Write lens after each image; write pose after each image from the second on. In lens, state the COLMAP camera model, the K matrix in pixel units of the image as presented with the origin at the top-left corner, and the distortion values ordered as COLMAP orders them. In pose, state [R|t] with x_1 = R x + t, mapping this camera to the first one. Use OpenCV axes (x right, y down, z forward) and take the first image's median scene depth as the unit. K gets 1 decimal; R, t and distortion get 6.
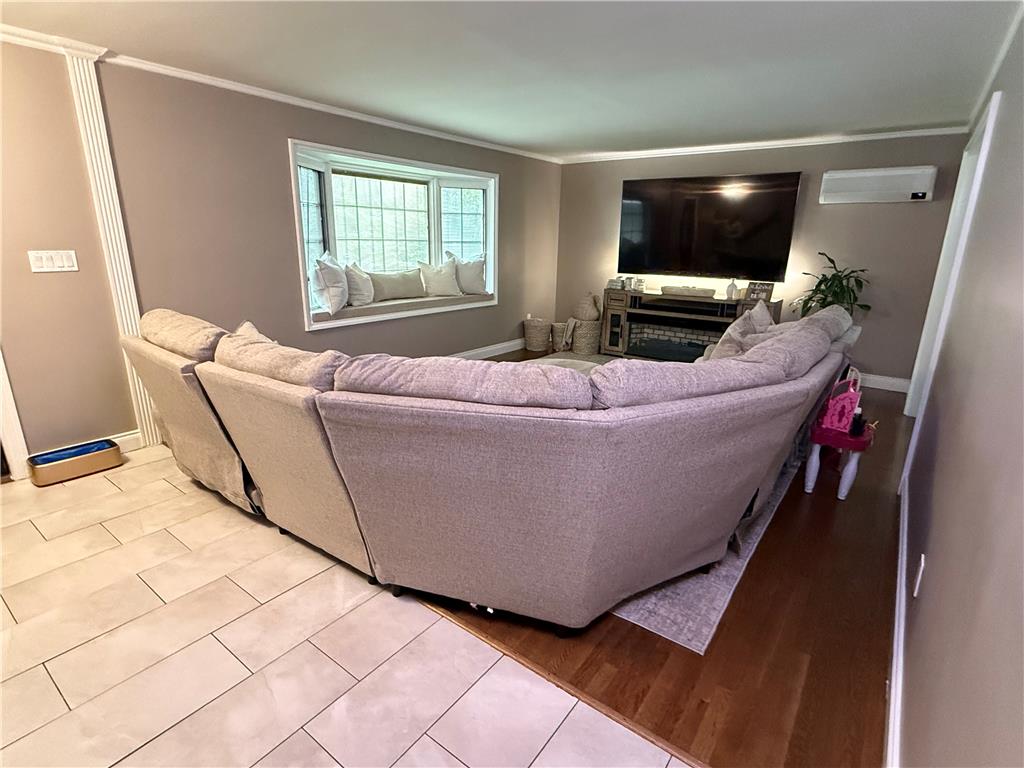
lens RADIAL K [[518.1, 0, 512.0], [0, 518.1, 384.0], [0, 0, 1]] dist [-0.000069, -0.000015]
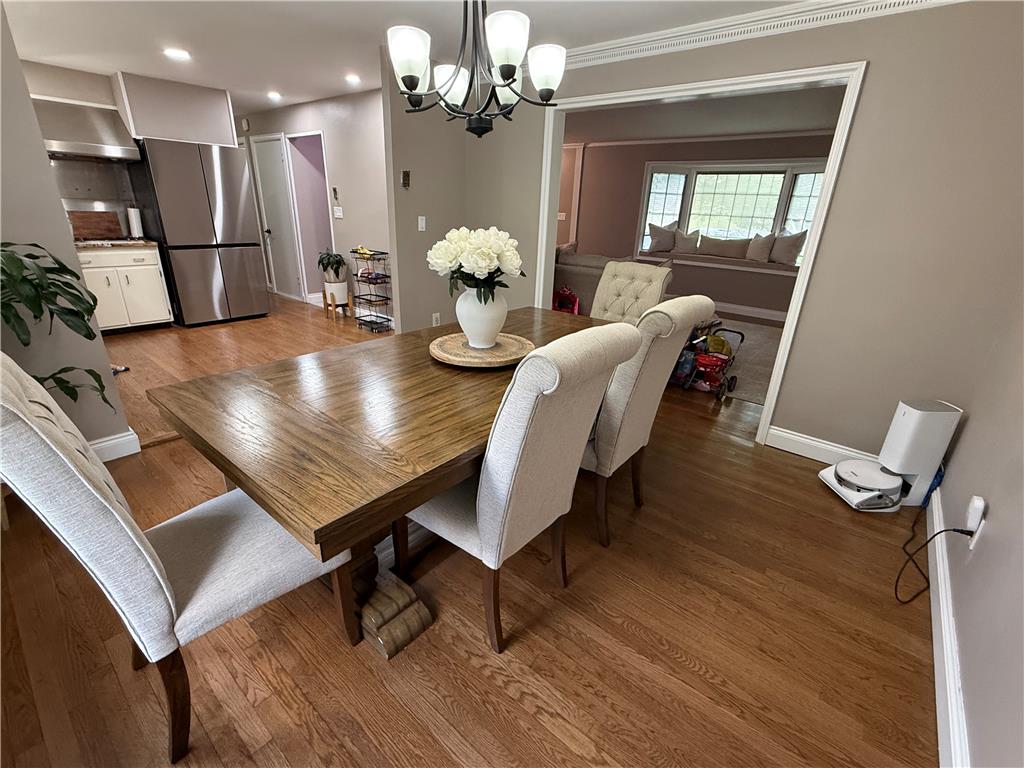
lens RADIAL K [[454.5, 0, 512.0], [0, 454.5, 384.0], [0, 0, 1]] dist [0.000355, 0.000051]
pose [[-0.048415, 0.346722, -0.936718, 1.603394], [-0.310068, 0.886268, 0.344074, -0.146579], [0.949481, 0.307104, 0.064599, 0.648716]]
